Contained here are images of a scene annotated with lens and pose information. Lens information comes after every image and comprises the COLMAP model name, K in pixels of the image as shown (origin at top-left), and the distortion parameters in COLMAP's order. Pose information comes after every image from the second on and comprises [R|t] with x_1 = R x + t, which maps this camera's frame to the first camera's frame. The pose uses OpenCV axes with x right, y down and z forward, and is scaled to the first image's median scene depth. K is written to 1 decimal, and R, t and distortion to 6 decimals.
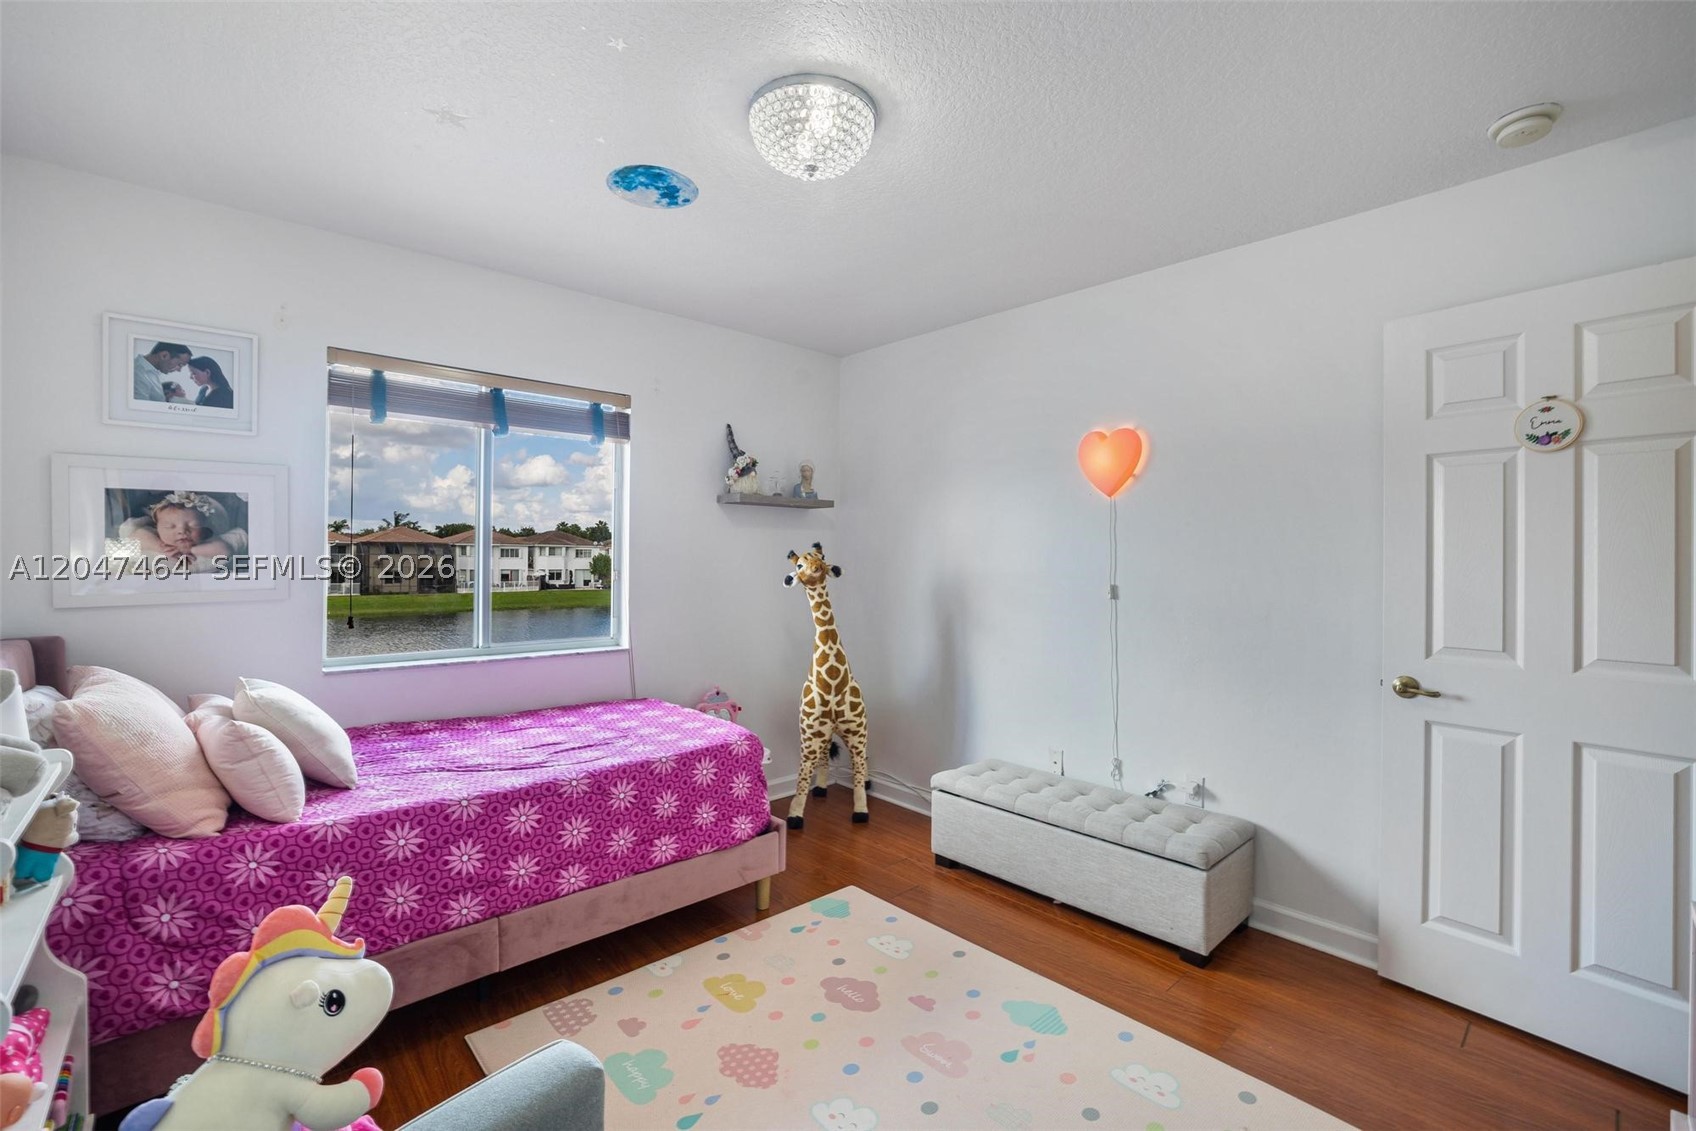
lens RADIAL K [[737.8, 0, 851.5], [0, 737.8, 566.1], [0, 0, 1]] dist [-0.036367, 0.010718]
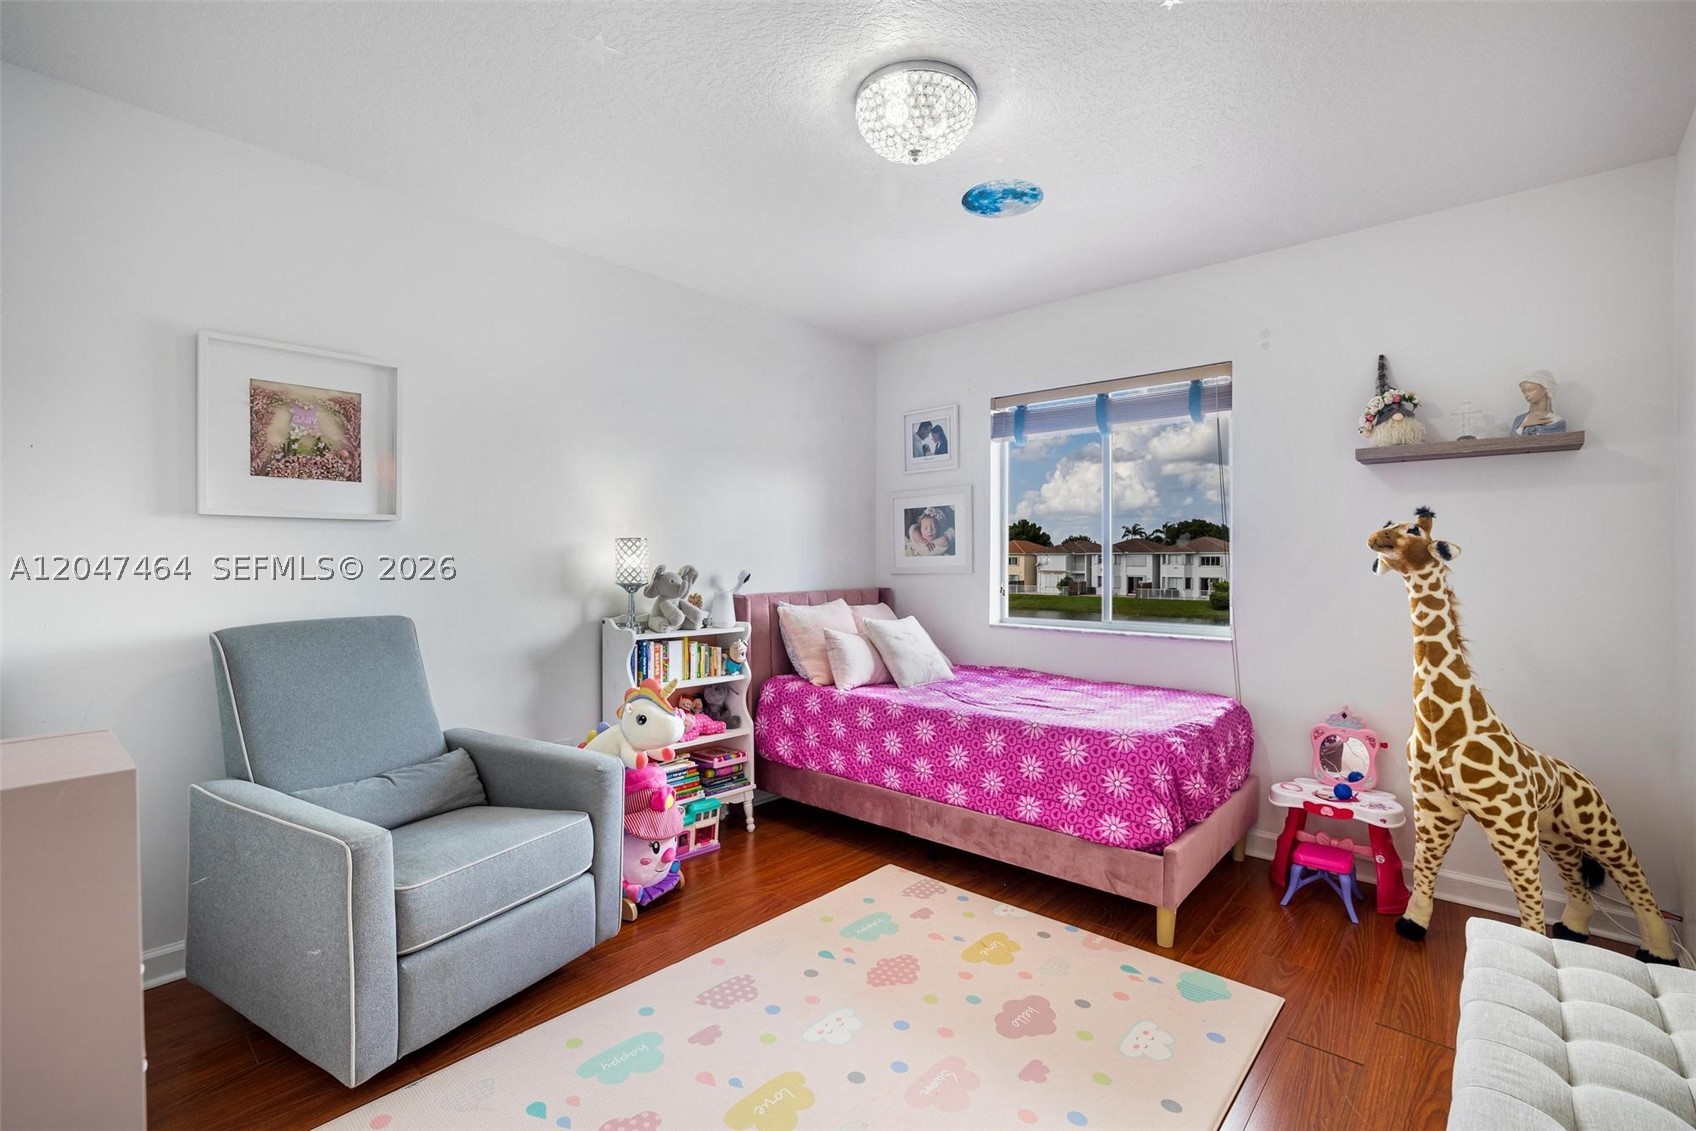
lens RADIAL K [[737.8, 0, 860.9], [0, 737.8, 576.0], [0, 0, 1]] dist [-0.036367, 0.010718]
pose [[0.111395, 0.012583, -0.993697, 0.639863], [-0.012075, 0.999863, 0.011308, 0.033098], [0.993703, 0.010739, 0.111531, 0.526699]]
